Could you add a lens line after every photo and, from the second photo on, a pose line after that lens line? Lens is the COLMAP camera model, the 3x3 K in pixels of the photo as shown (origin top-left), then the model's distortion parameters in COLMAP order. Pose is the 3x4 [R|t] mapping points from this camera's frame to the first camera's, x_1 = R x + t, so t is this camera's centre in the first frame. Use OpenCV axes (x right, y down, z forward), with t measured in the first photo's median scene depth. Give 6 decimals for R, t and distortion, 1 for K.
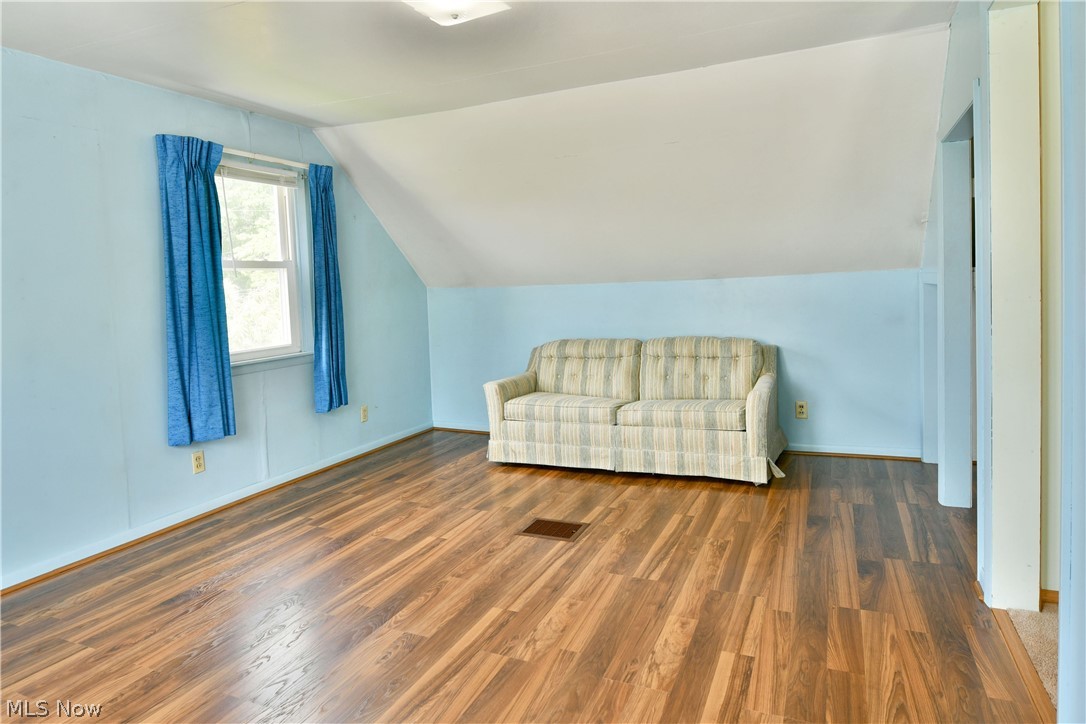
lens RADIAL K [[667.8, 0, 524.7], [0, 667.8, 354.9], [0, 0, 1]] dist [-0.014497, -0.001219]
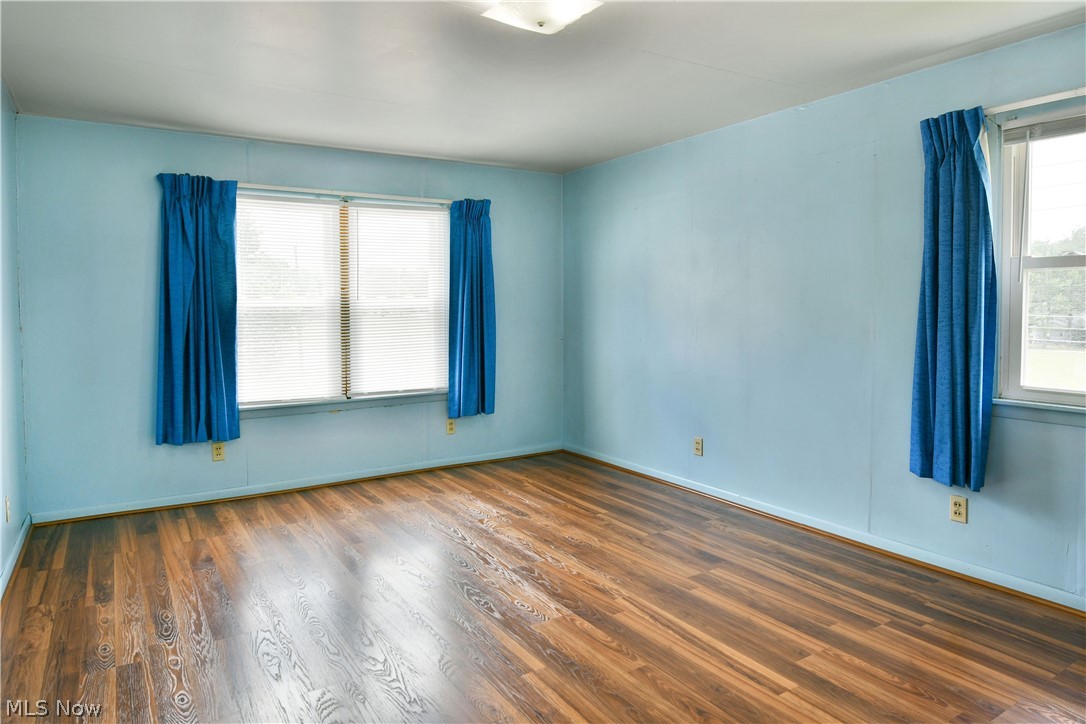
lens RADIAL K [[668.2, 0, 511.2], [0, 668.2, 346.3], [0, 0, 1]] dist [-0.015361, -0.002200]
pose [[-0.563563, 0.088424, -0.821327, 0.491763], [-0.065253, 0.986383, 0.150968, -0.128356], [0.823492, 0.138674, -0.550119, 1.019100]]
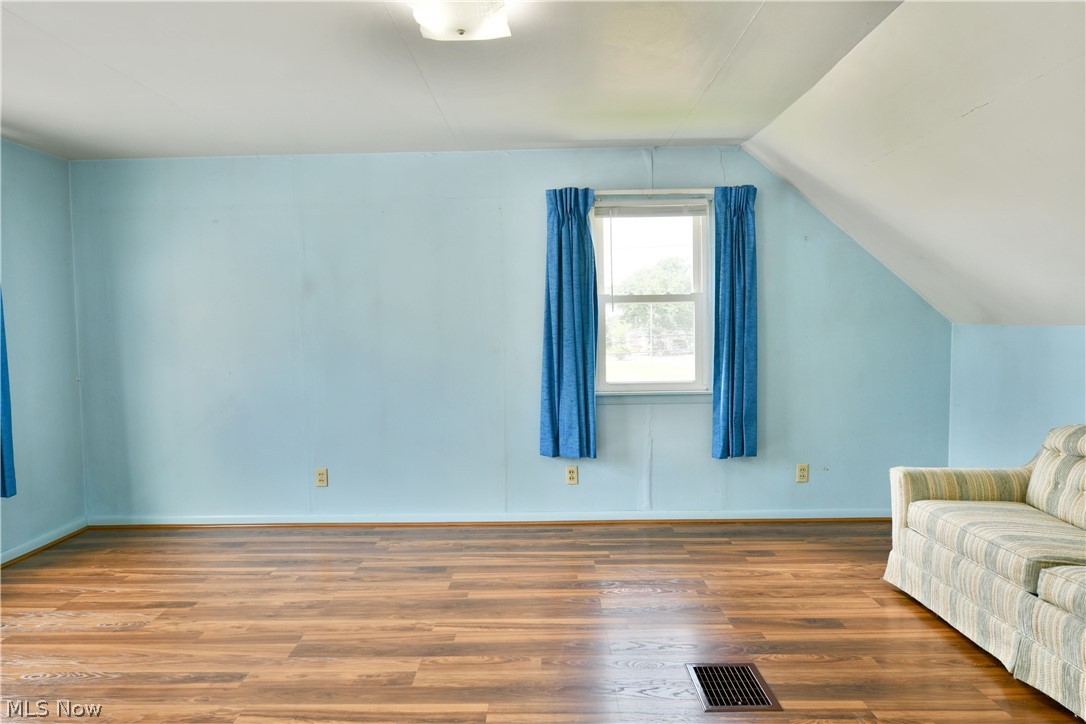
lens RADIAL K [[666.6, 0, 539.9], [0, 666.6, 378.2], [0, 0, 1]] dist [-0.018064, -0.002641]
pose [[0.405608, 0.100124, -0.908547, 0.526016], [-0.096483, 0.993119, 0.066370, -0.075747], [0.908941, 0.060739, 0.412478, 0.498466]]
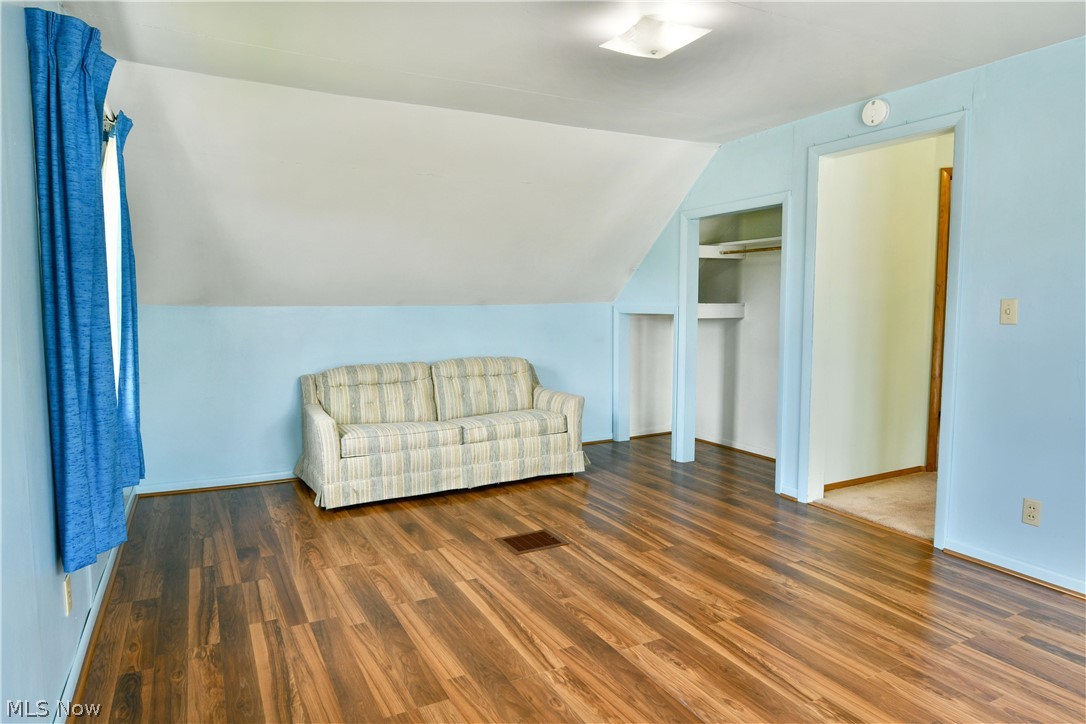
lens RADIAL K [[665.0, 0, 536.6], [0, 665.0, 358.8], [0, 0, 1]] dist [-0.011217, -0.002808]
pose [[0.608487, -0.031562, 0.792936, -0.728641], [0.062978, 0.997978, -0.008605, -0.012316], [-0.791061, 0.055173, 0.609245, 0.334675]]
